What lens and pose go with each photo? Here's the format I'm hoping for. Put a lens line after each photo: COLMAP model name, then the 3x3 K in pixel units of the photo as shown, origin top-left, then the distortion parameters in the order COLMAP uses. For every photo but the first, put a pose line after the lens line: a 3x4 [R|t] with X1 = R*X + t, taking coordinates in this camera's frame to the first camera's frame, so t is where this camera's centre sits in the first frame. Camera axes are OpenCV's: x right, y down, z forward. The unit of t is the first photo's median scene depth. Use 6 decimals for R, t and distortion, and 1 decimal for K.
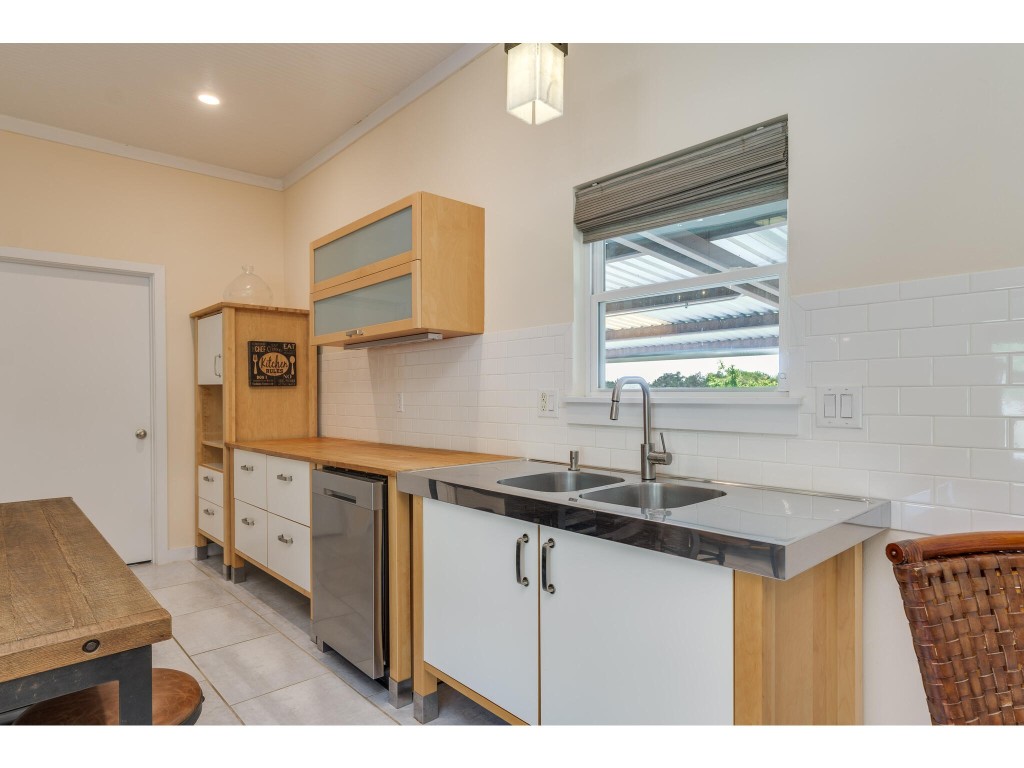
lens RADIAL K [[644.5, 0, 511.0], [0, 644.5, 399.2], [0, 0, 1]] dist [-0.006091, -0.000586]
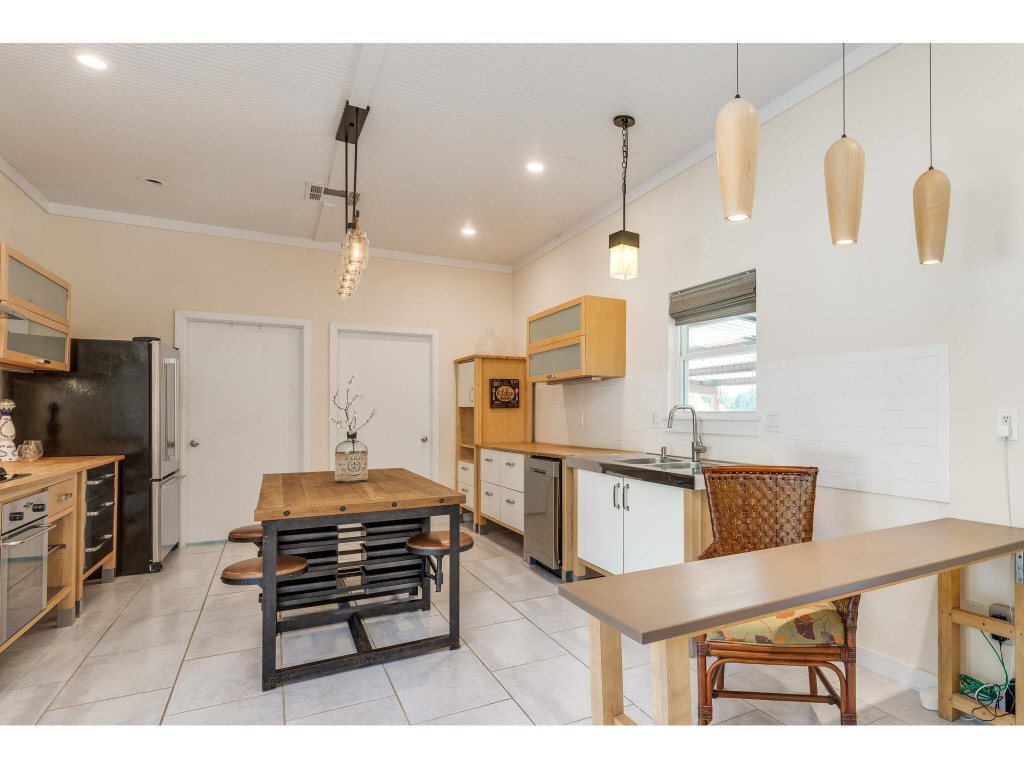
lens RADIAL K [[491.9, 0, 513.1], [0, 491.9, 404.9], [0, 0, 1]] dist [0.001501, 0.000294]
pose [[0.943582, -0.000963, -0.331138, 0.072326], [-0.007691, 0.999662, -0.024824, 0.001375], [0.331050, 0.025970, 0.943256, -0.188200]]
